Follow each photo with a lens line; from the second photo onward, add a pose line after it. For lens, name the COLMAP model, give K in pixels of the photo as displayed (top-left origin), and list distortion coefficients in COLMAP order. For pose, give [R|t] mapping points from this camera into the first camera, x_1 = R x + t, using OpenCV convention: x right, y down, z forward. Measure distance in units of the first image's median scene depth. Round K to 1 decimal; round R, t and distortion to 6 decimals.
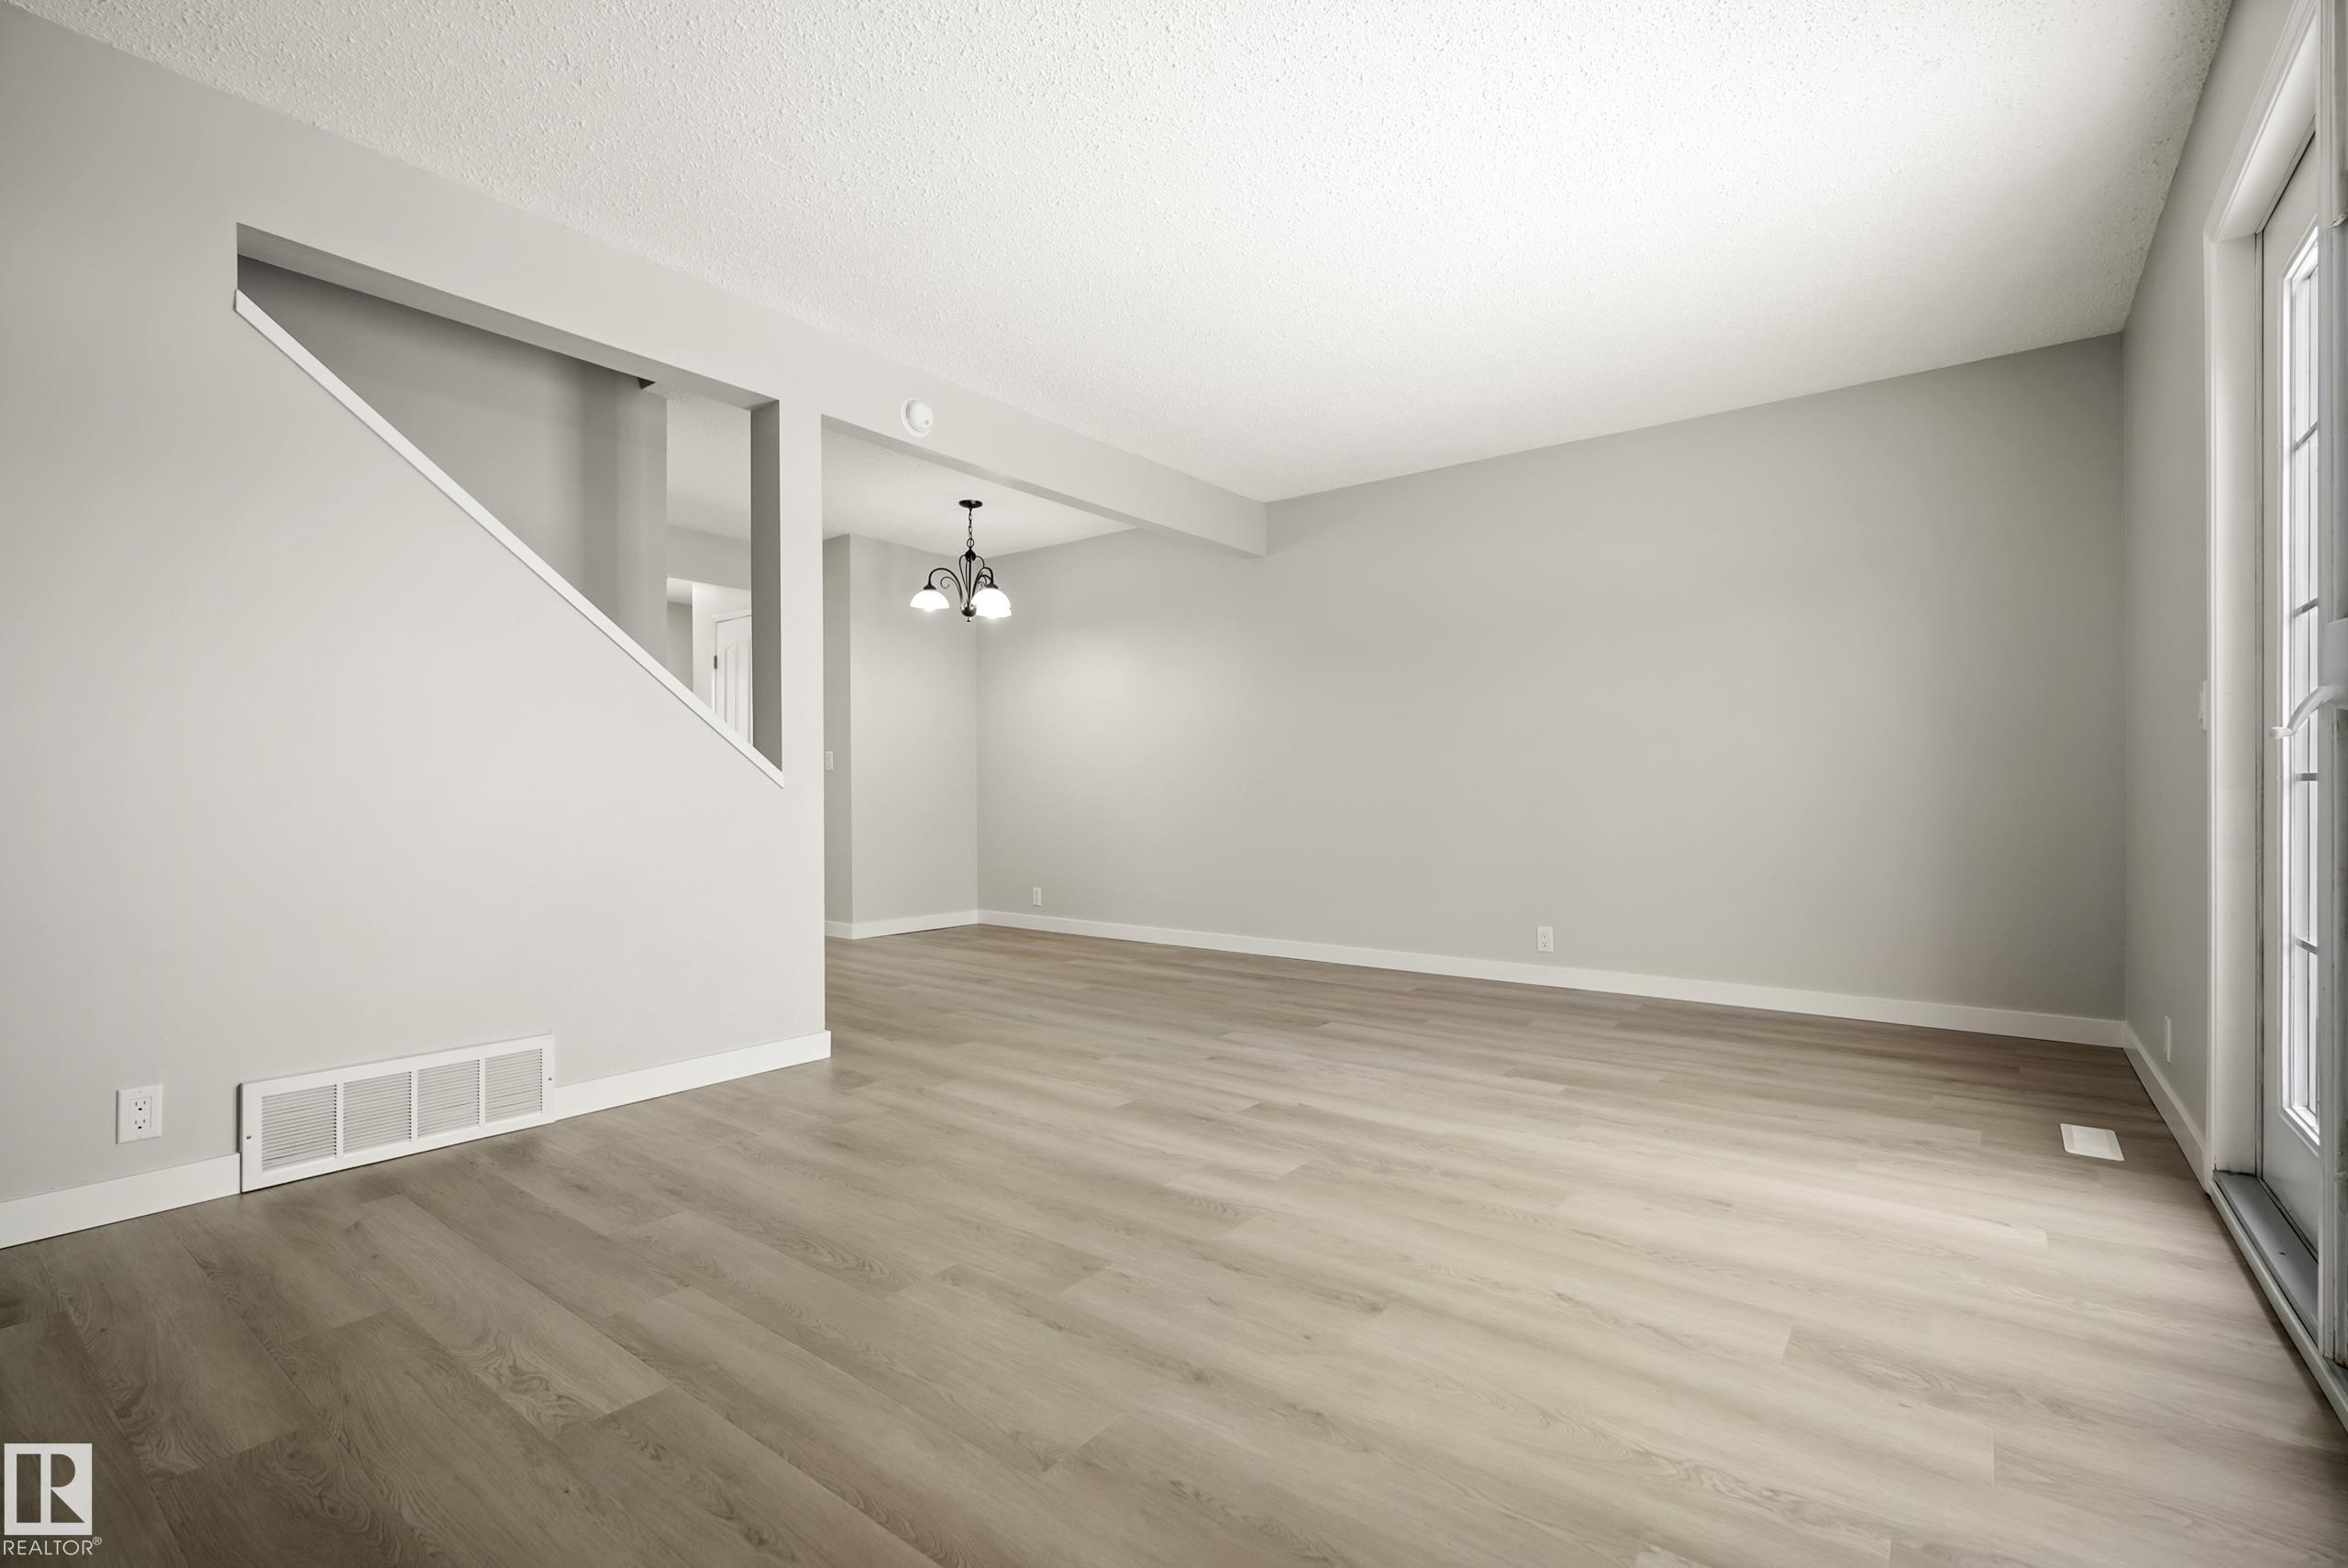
lens RADIAL K [[1051.9, 0, 1184.0], [0, 1051.9, 795.1], [0, 0, 1]] dist [-0.014174, 0.004915]
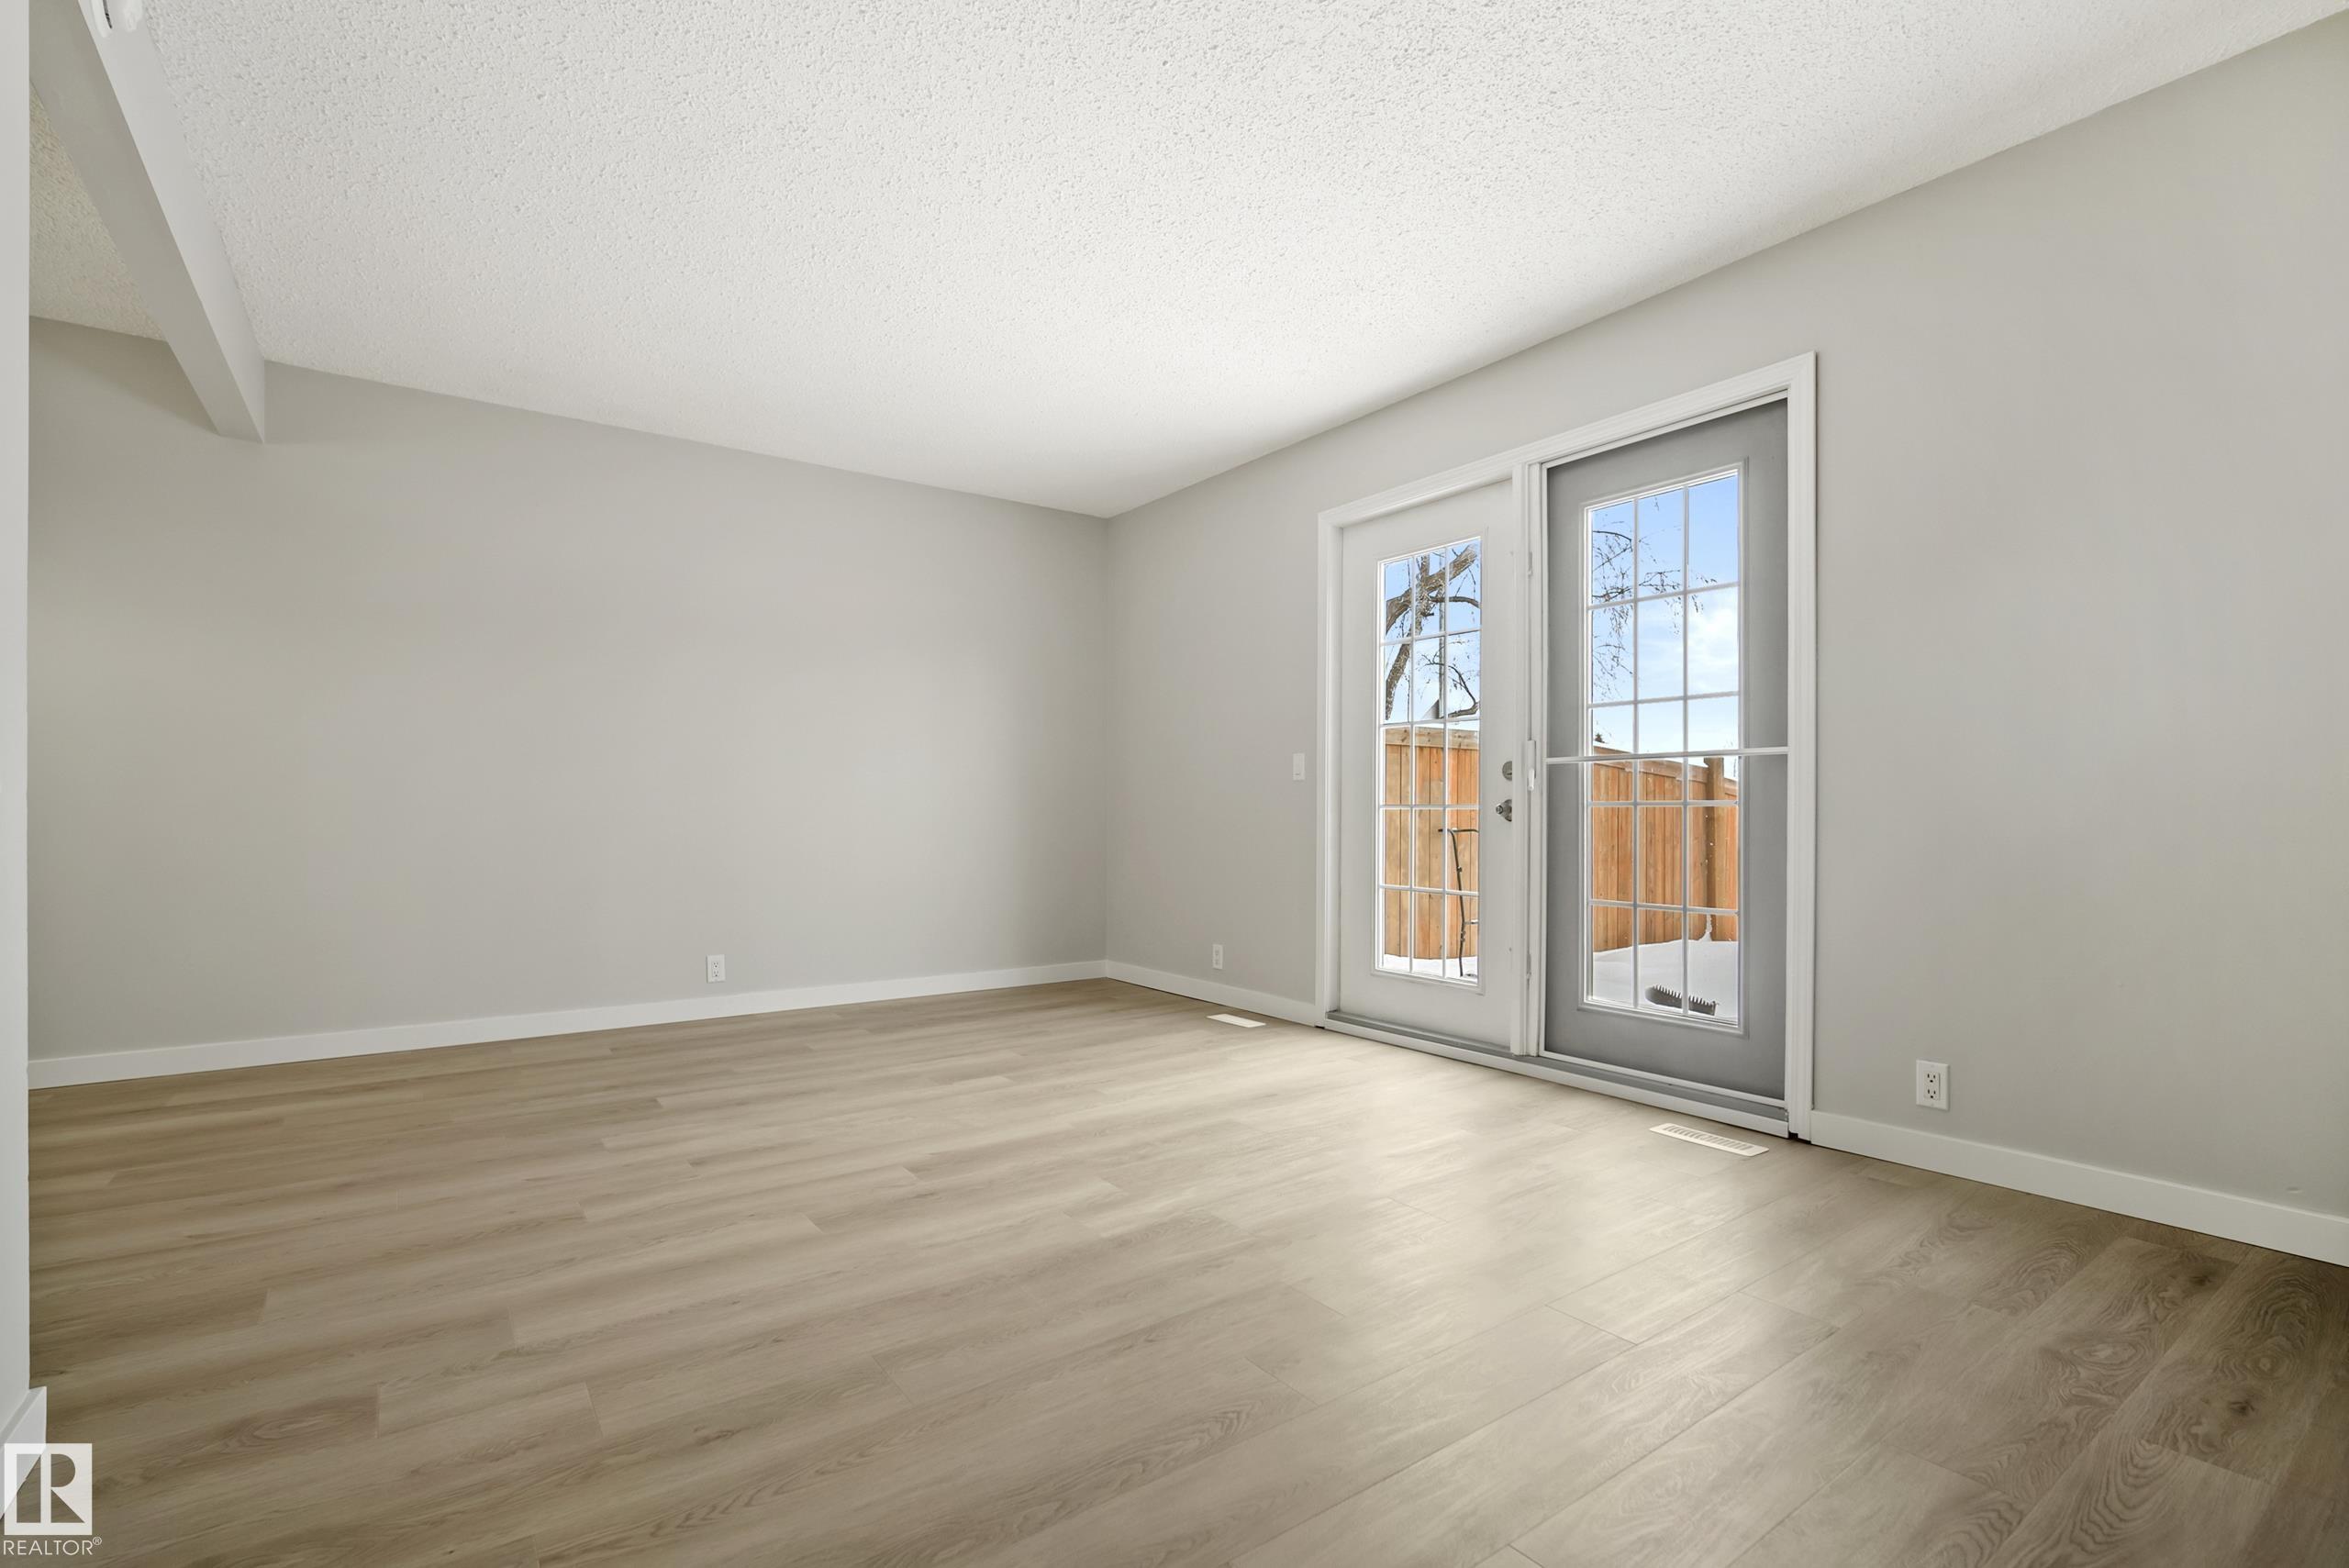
lens RADIAL K [[1052.4, 0, 1174.5], [0, 1052.4, 830.2], [0, 0, 1]] dist [-0.014174, 0.004915]
pose [[0.283528, -0.011576, 0.958894, -0.774814], [-0.002636, 0.999914, 0.012851, -0.000367], [-0.958960, -0.006171, 0.283473, 0.593134]]
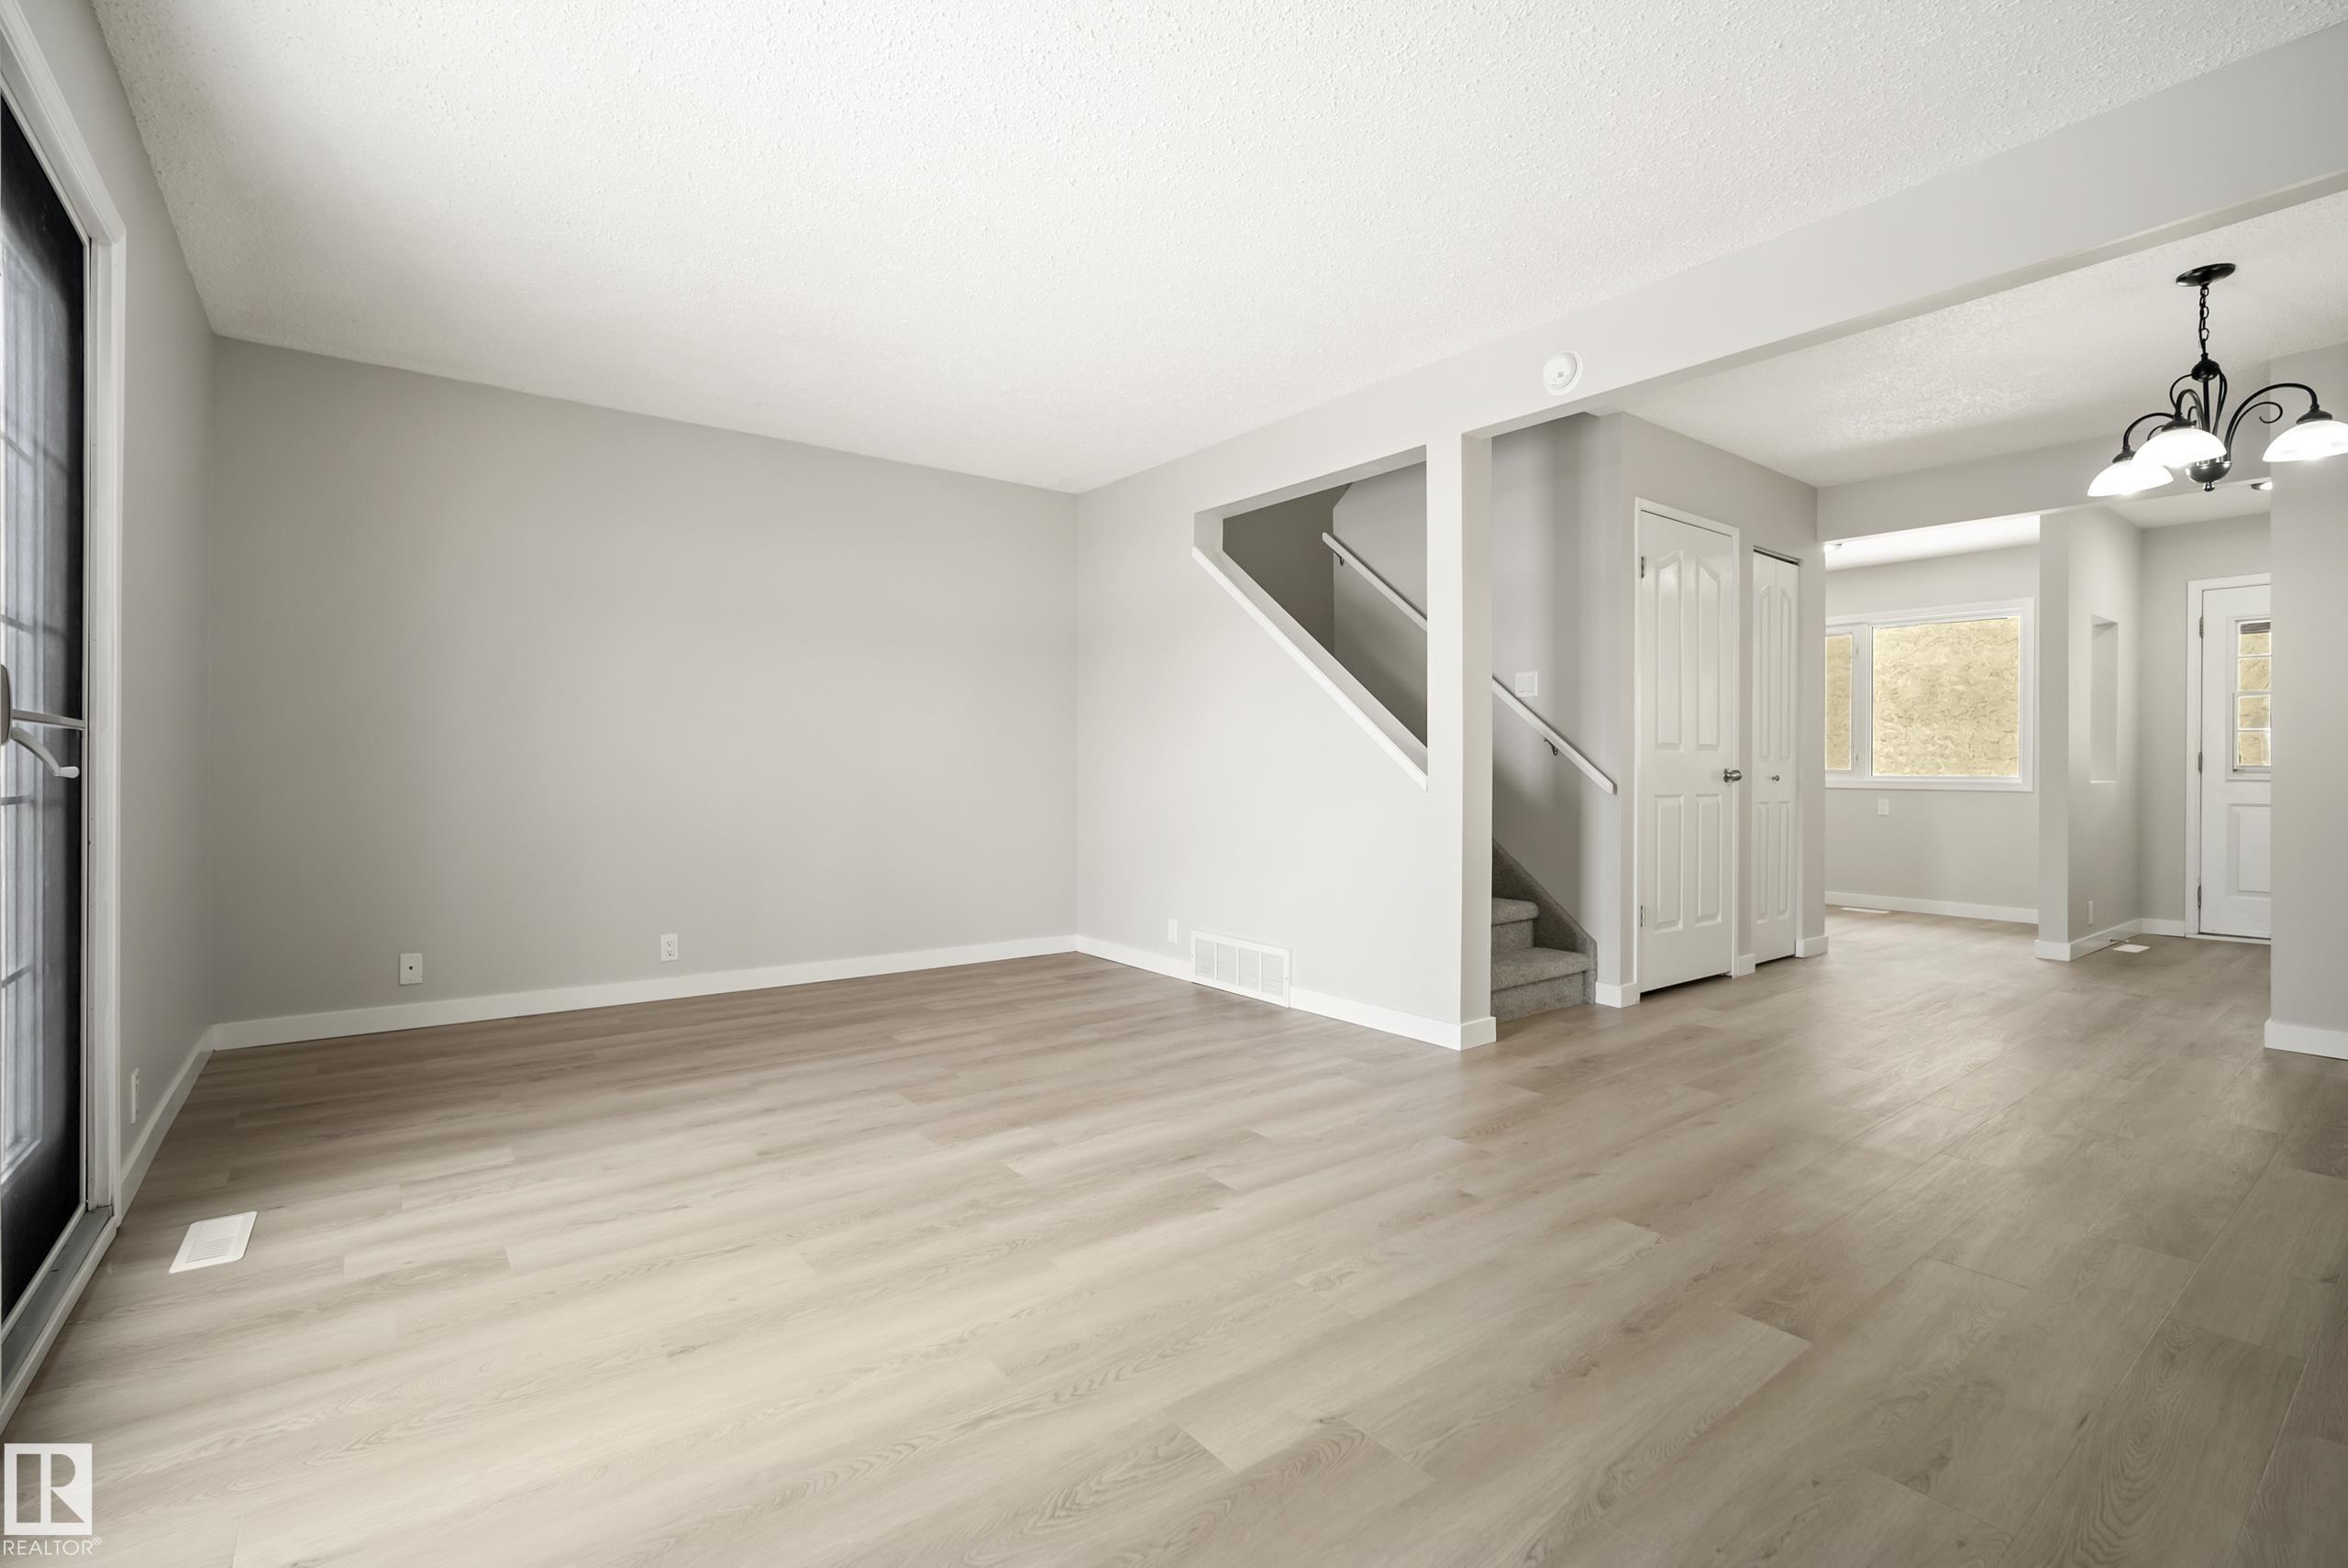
lens RADIAL K [[1051.9, 0, 1159.7], [0, 1051.9, 767.9], [0, 0, 1]] dist [-0.014174, 0.004915]
pose [[-0.274152, -0.001099, -0.961686, 0.965240], [-0.002225, 0.999997, -0.000509, -0.038344], [0.961684, 0.002000, -0.274153, 1.289410]]
